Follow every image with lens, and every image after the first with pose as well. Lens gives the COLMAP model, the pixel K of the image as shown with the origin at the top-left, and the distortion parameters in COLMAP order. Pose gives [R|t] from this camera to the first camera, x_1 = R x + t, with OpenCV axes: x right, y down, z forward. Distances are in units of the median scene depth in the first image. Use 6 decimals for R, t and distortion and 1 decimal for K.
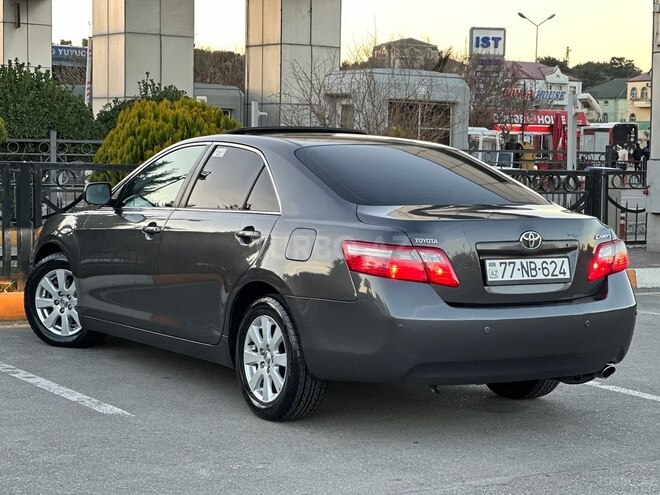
lens RADIAL K [[1414.2, 0, 330.0], [0, 1414.2, 247.5], [0, 0, 1]] dist [0.094853, 0.636459]
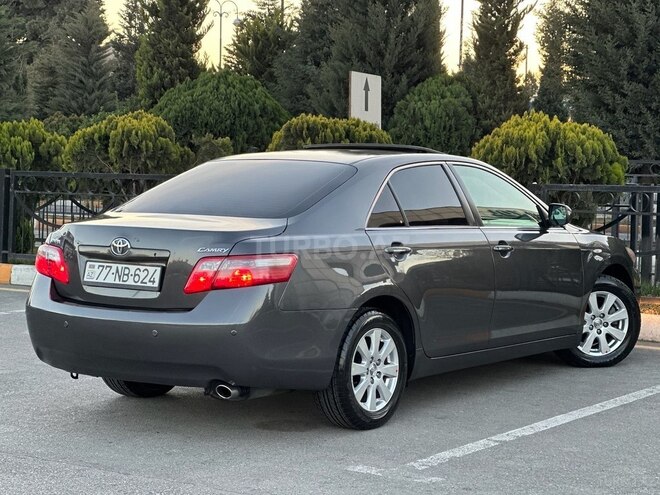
lens RADIAL K [[1459.8, 0, 330.0], [0, 1459.8, 247.5], [0, 0, 1]] dist [-0.016636, 3.342064]
pose [[0.370741, 0.042667, -0.927756, 1.181354], [-0.066100, 0.997623, 0.019466, -0.035090], [0.926381, 0.054108, 0.372680, 0.724383]]
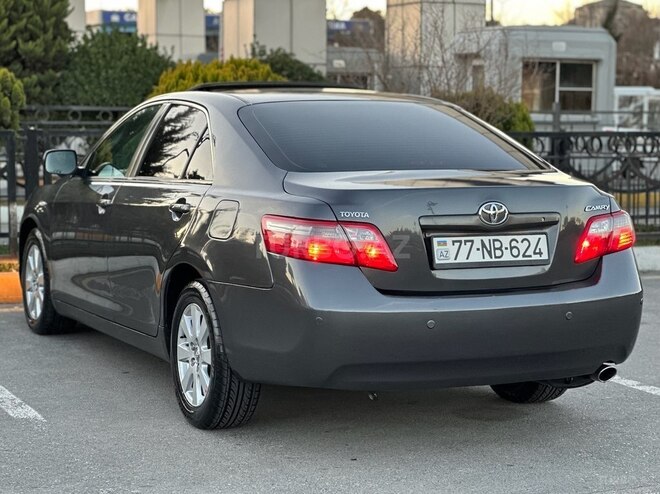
lens RADIAL K [[1459.8, 0, 330.0], [0, 1459.8, 247.0], [0, 0, 1]] dist [-0.016636, 3.342064]
pose [[0.991048, -0.002102, -0.133492, 0.157220], [0.004595, 0.999821, 0.018369, -0.001494], [0.133429, -0.018818, 0.990880, 0.153606]]
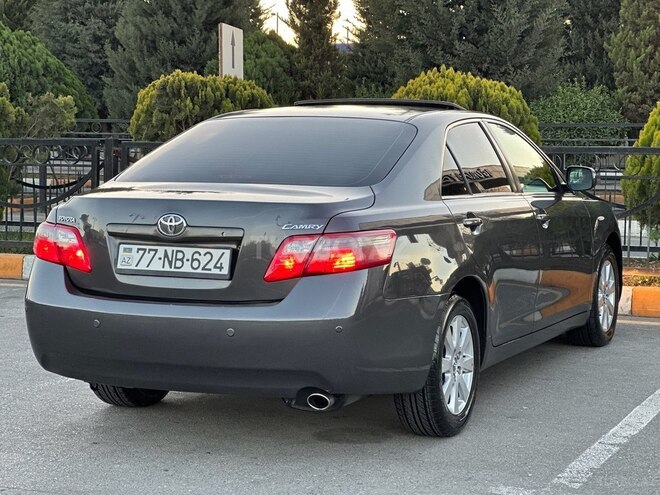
lens RADIAL K [[1459.8, 0, 330.0], [0, 1459.8, 247.5], [0, 0, 1]] dist [-0.016636, 3.342064]
pose [[0.561653, 0.052584, -0.825700, 0.892766], [-0.050912, 0.998284, 0.028943, -0.021103], [0.825805, 0.025782, 0.563367, 0.576981]]
